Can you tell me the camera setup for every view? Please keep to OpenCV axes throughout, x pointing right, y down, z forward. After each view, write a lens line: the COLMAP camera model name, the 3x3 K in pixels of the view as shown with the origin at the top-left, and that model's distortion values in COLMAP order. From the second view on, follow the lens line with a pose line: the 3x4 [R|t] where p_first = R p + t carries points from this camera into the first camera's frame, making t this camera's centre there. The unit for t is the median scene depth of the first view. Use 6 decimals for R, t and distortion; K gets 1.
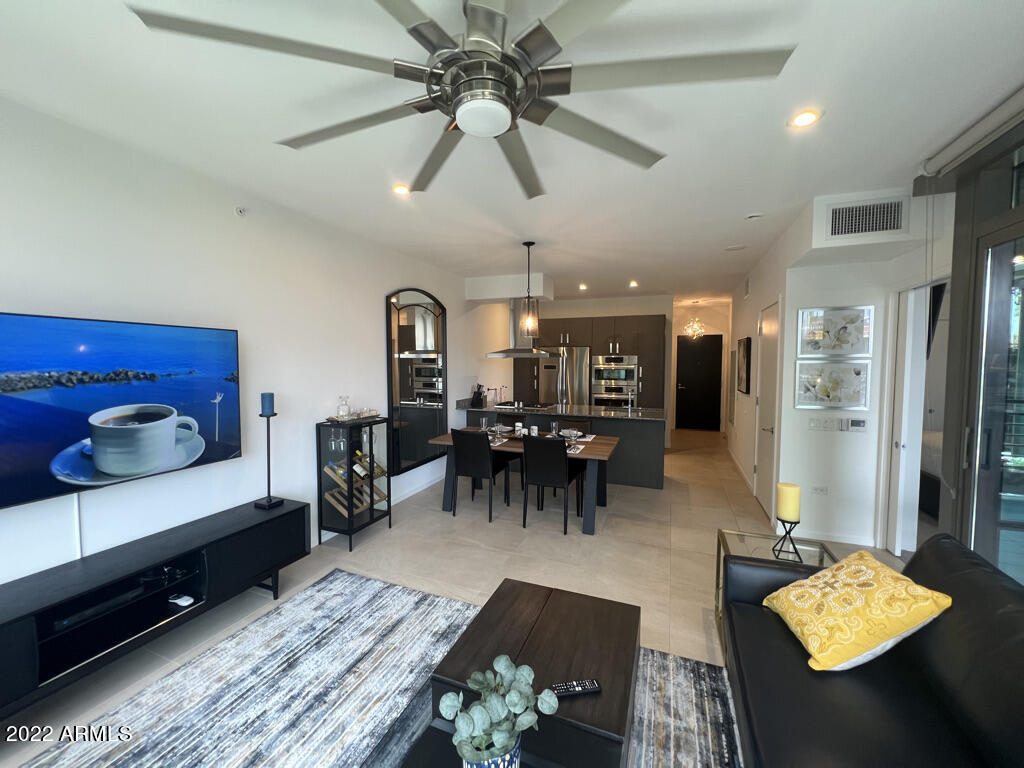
lens RADIAL K [[410.0, 0, 508.1], [0, 410.0, 379.1], [0, 0, 1]] dist [0.000533, 0.000161]
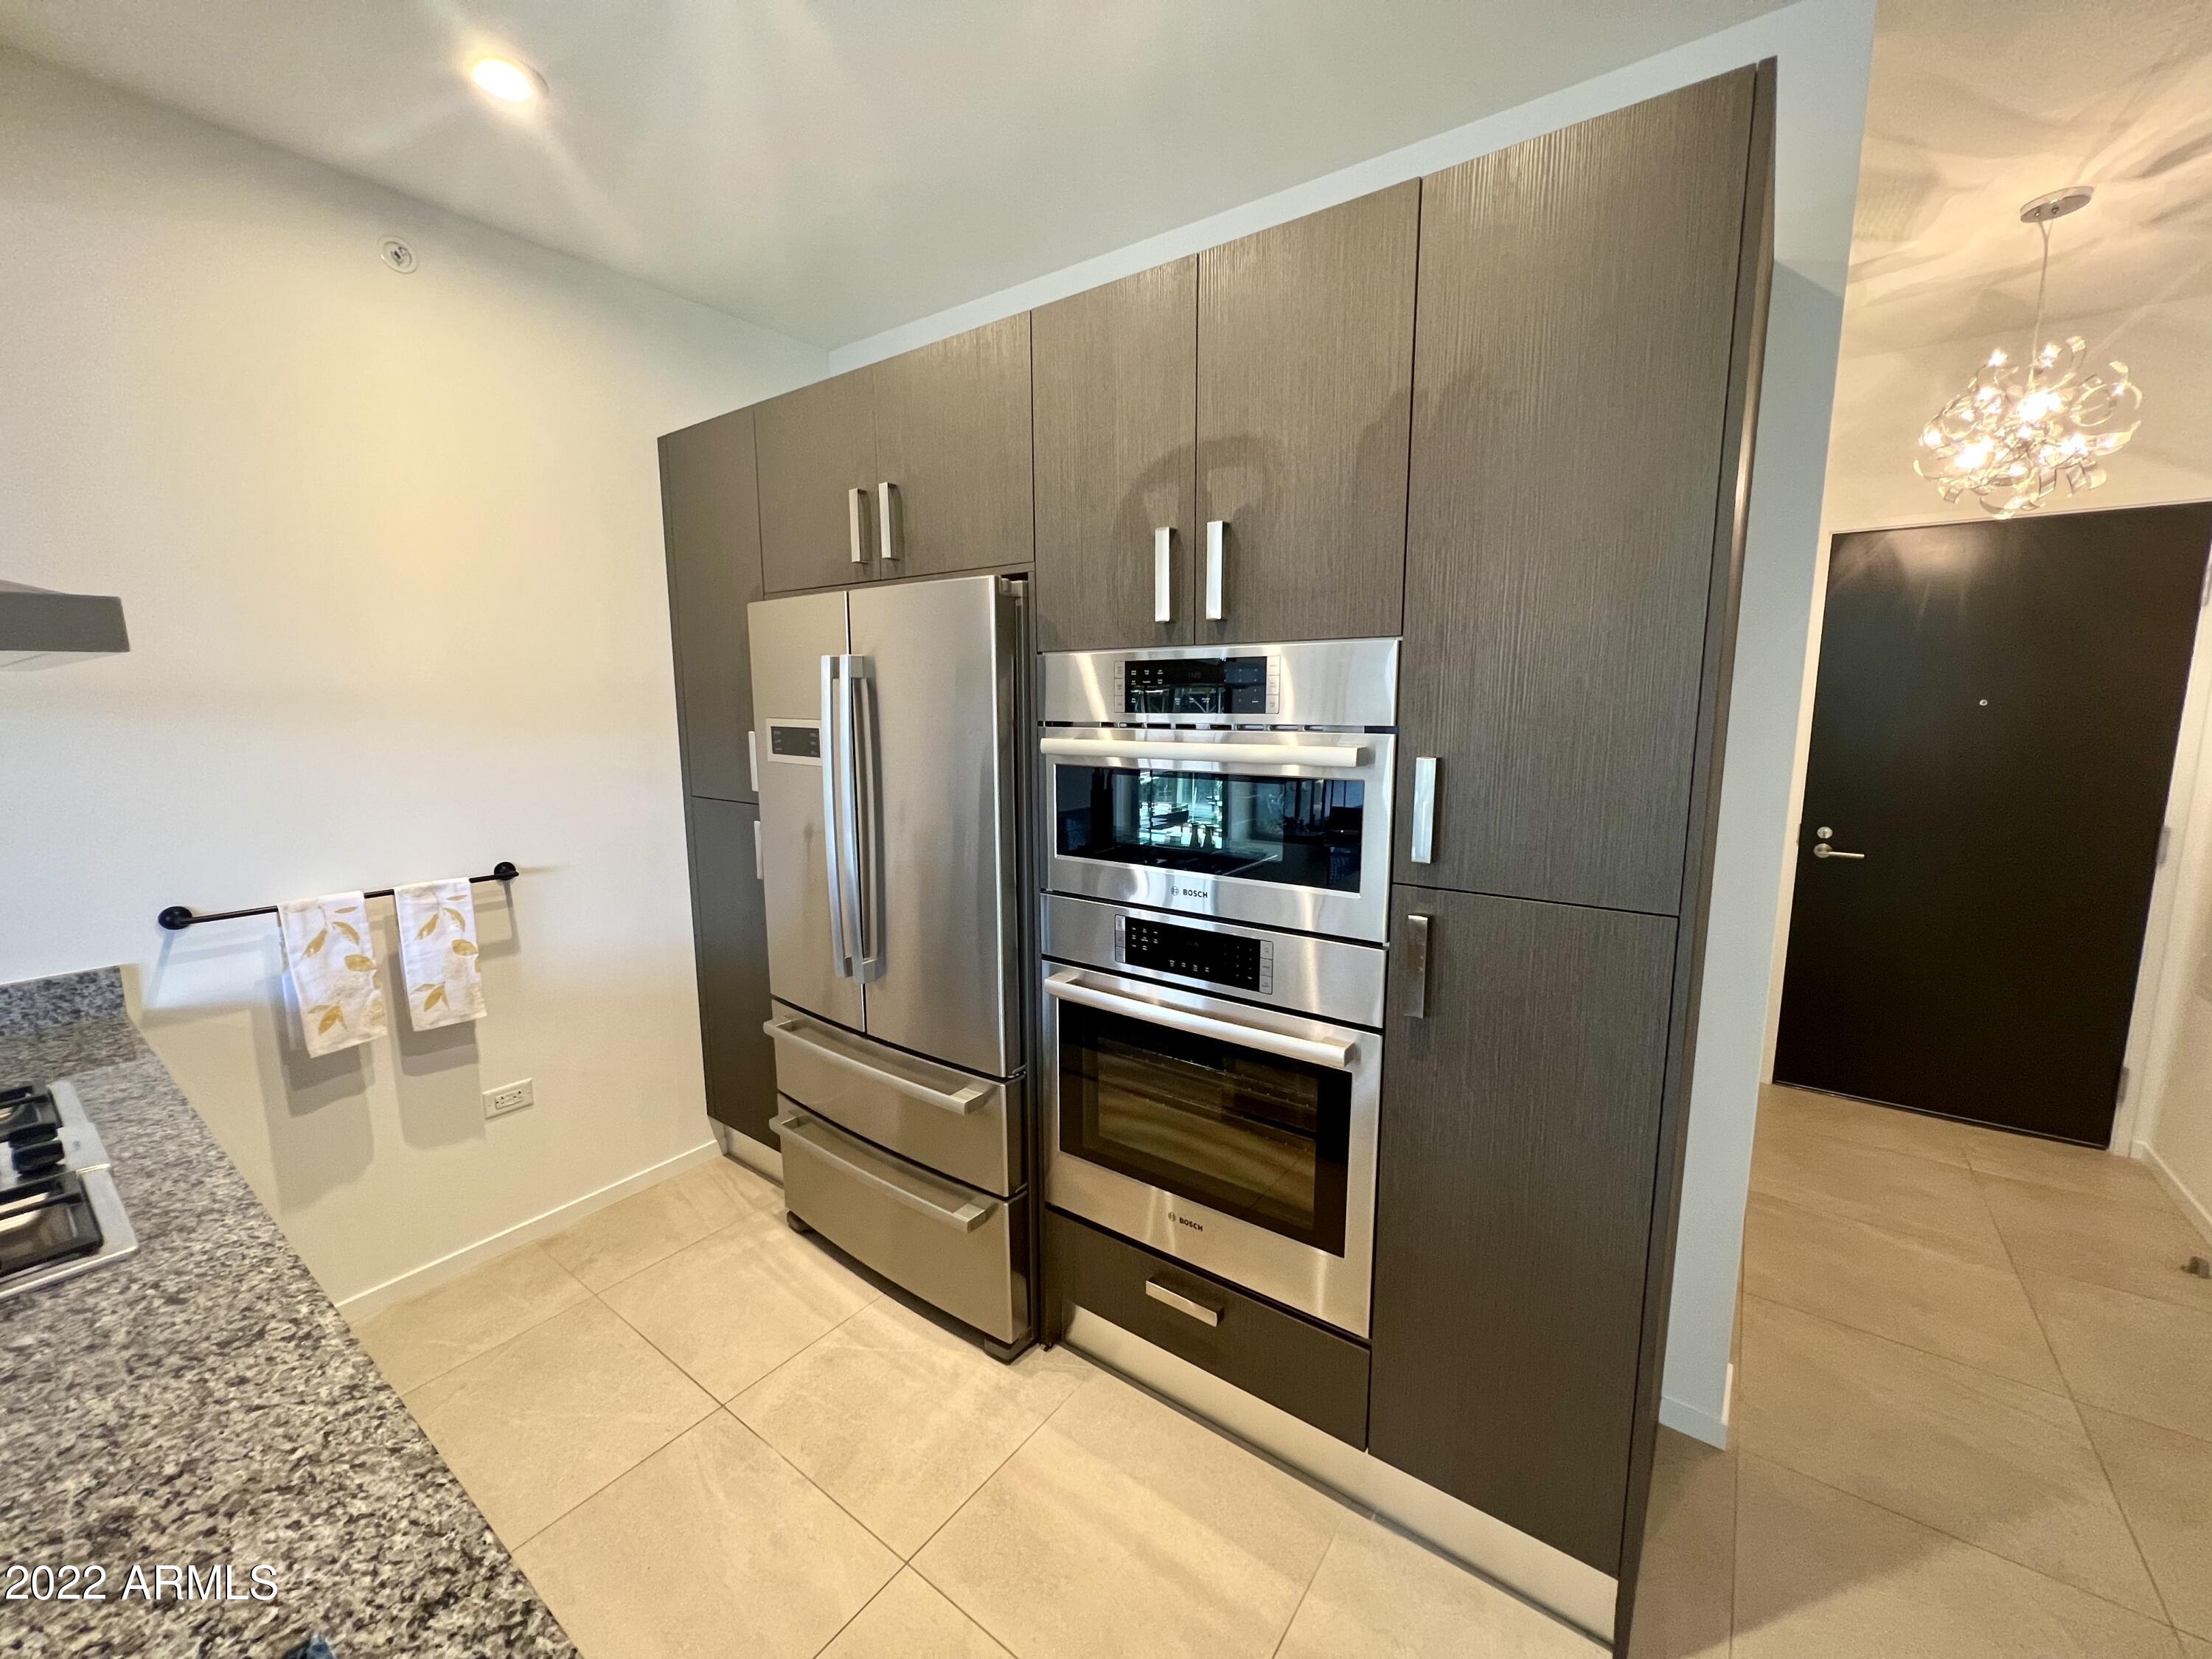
lens RADIAL K [[885.7, 0, 1096.2], [0, 885.7, 827.6], [0, 0, 1]] dist [0.000533, 0.000161]
pose [[0.967227, 0.031918, -0.251899, 0.597365], [-0.005229, 0.994361, 0.105918, -0.069383], [0.253859, -0.101130, 0.961940, 1.552061]]
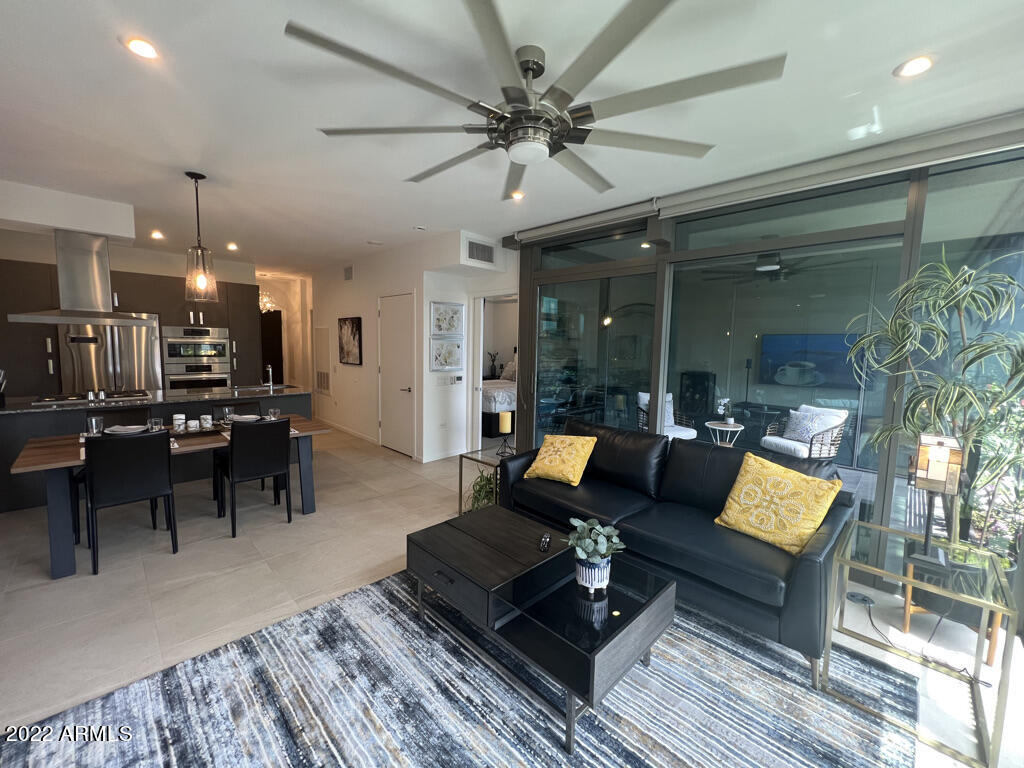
lens RADIAL K [[410.0, 0, 507.8], [0, 410.0, 380.5], [0, 0, 1]] dist [0.000533, 0.000161]
pose [[0.395253, -0.075500, 0.915464, -0.519057], [0.020084, 0.997088, 0.073561, 0.002843], [-0.918353, -0.010689, 0.395618, 0.201712]]
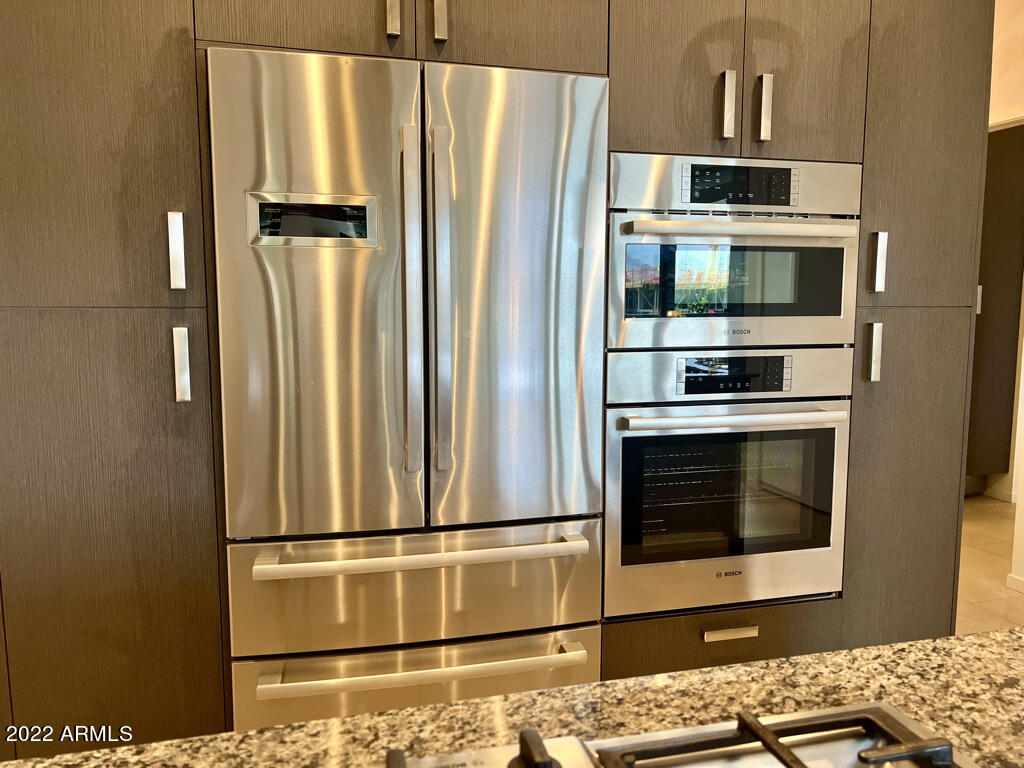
lens RADIAL K [[782.3, 0, 513.6], [0, 782.3, 383.1], [0, 0, 1]] dist [0.017459, 0.005399]
pose [[0.799699, -0.067689, 0.596573, 0.013280], [0.025595, 0.996565, 0.078763, 0.004984], [-0.599855, -0.047717, 0.798684, 1.642712]]
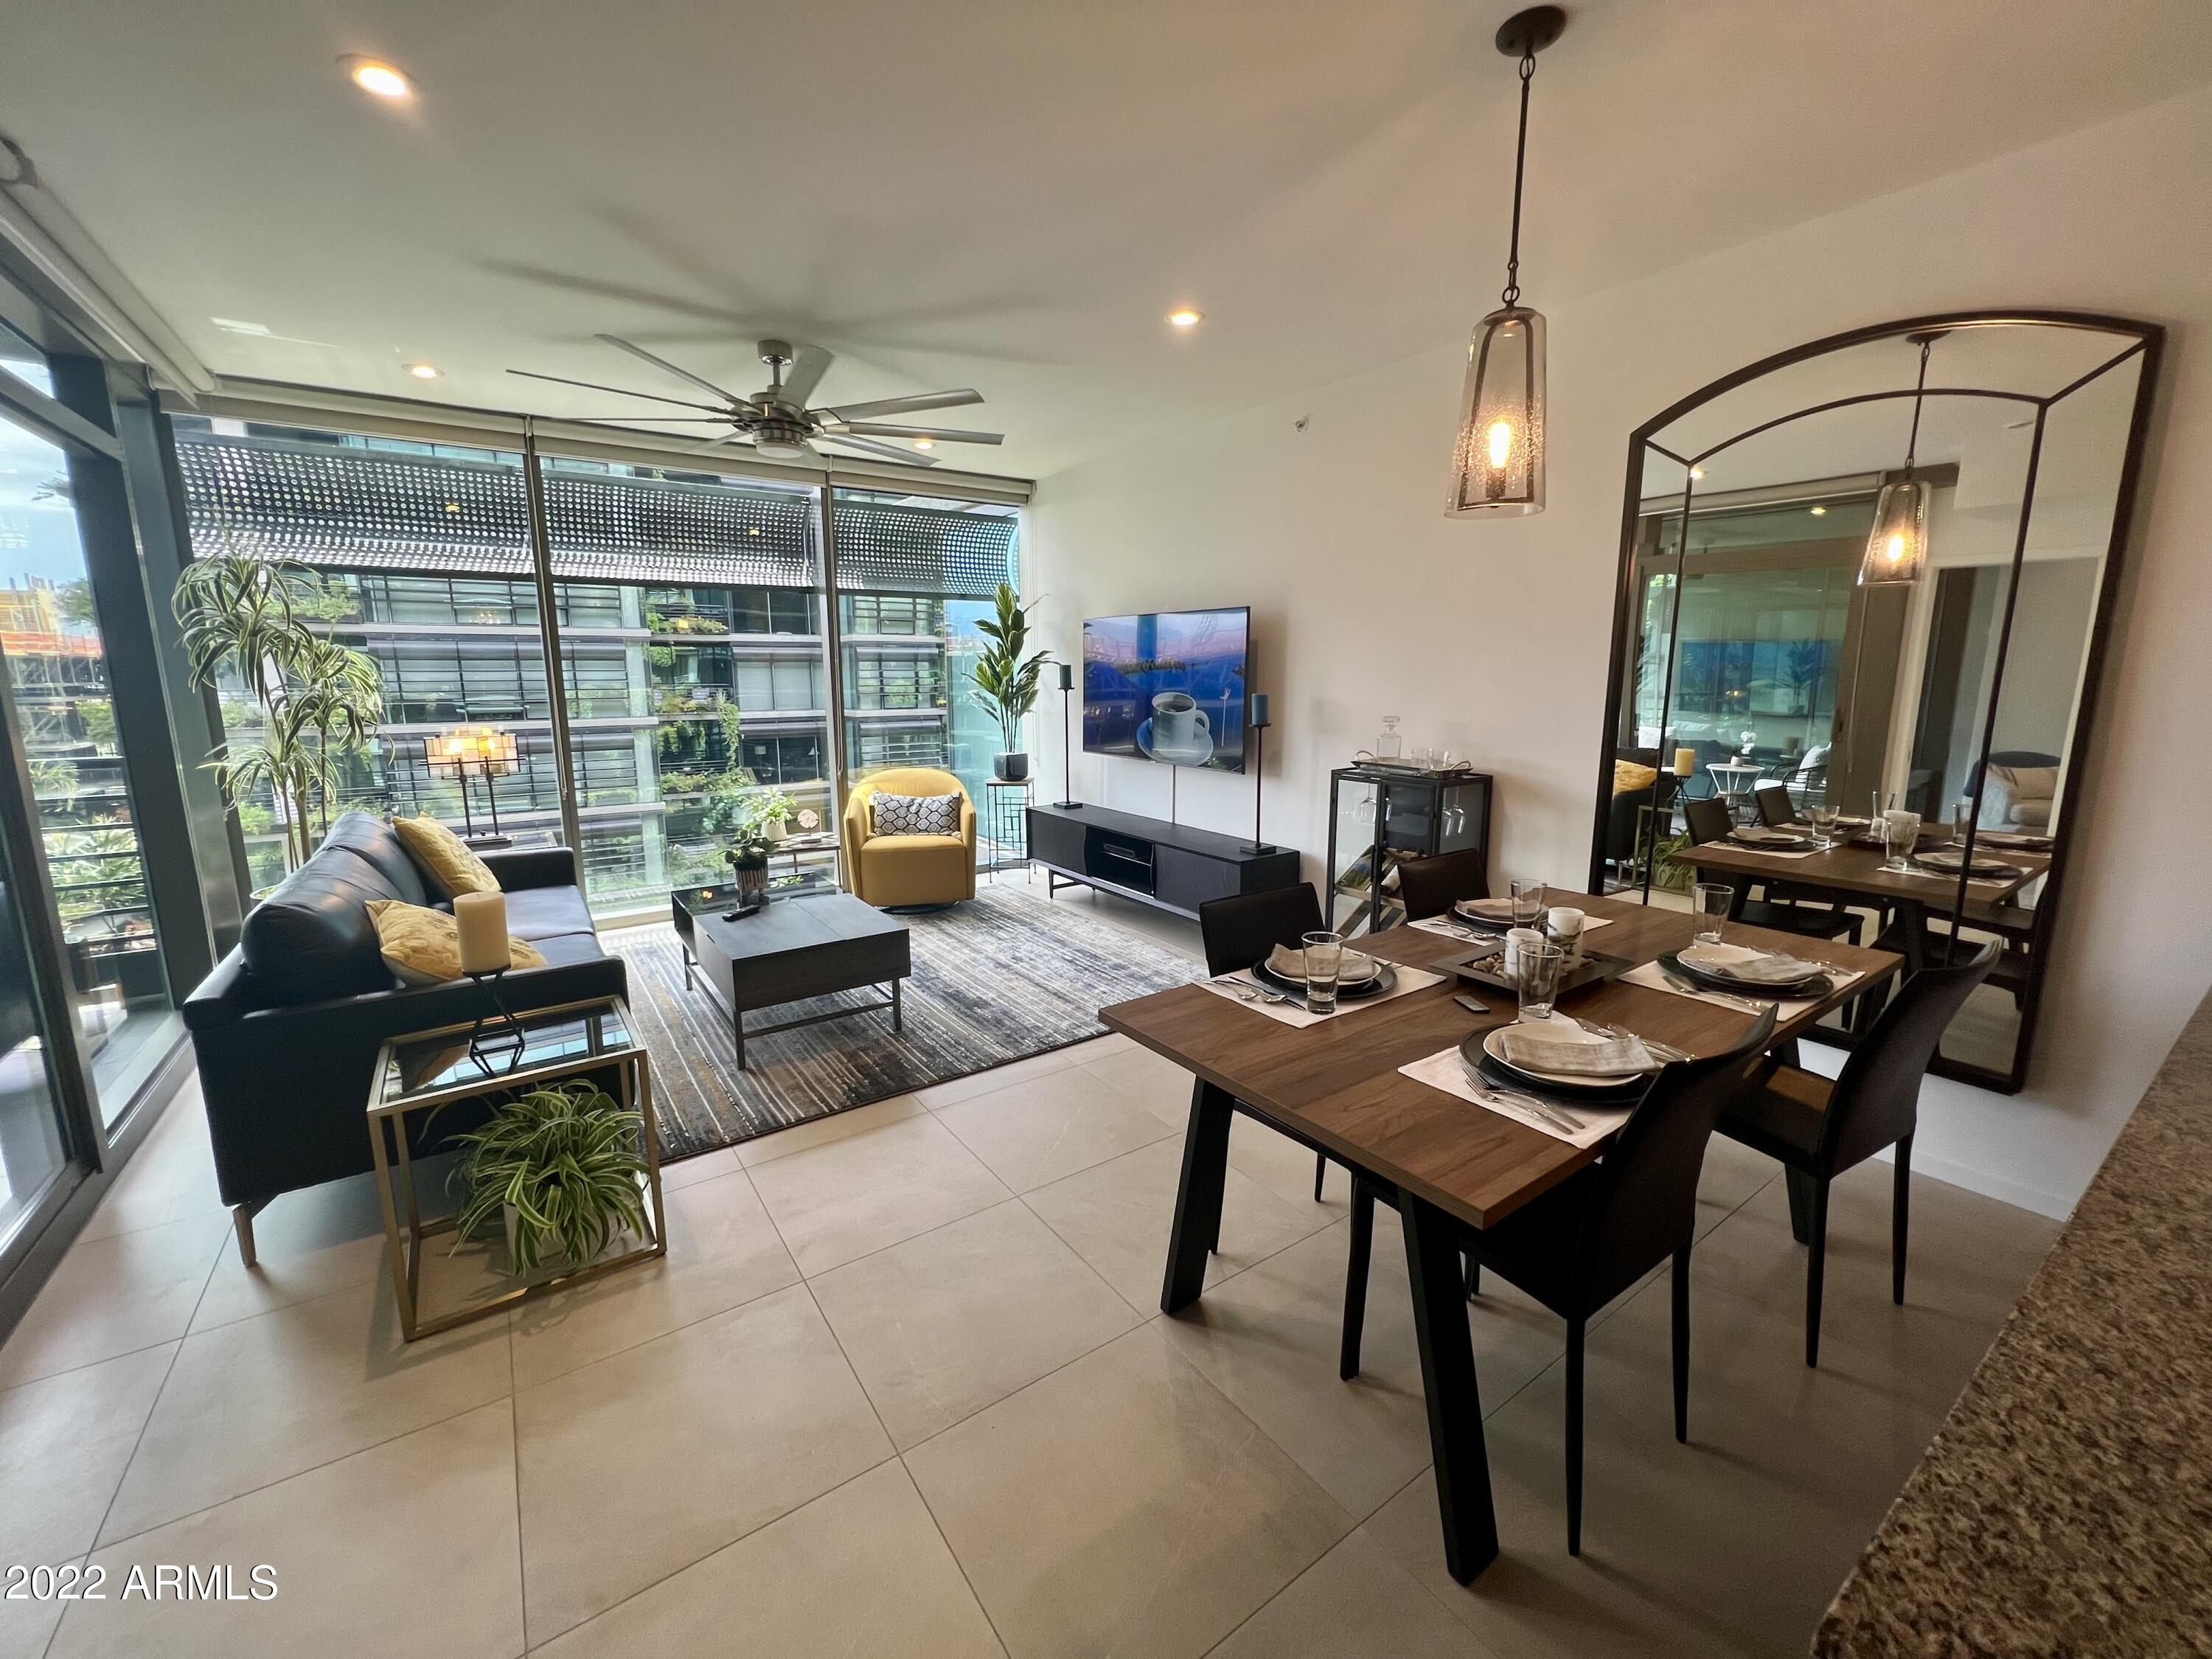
lens RADIAL K [[885.7, 0, 1100.5], [0, 885.7, 822.5], [0, 0, 1]] dist [0.000533, 0.000161]
pose [[-0.547940, 0.143103, -0.824187, 0.686570], [-0.036249, 0.980271, 0.194304, -0.027793], [0.835732, 0.136343, -0.531942, 1.302420]]
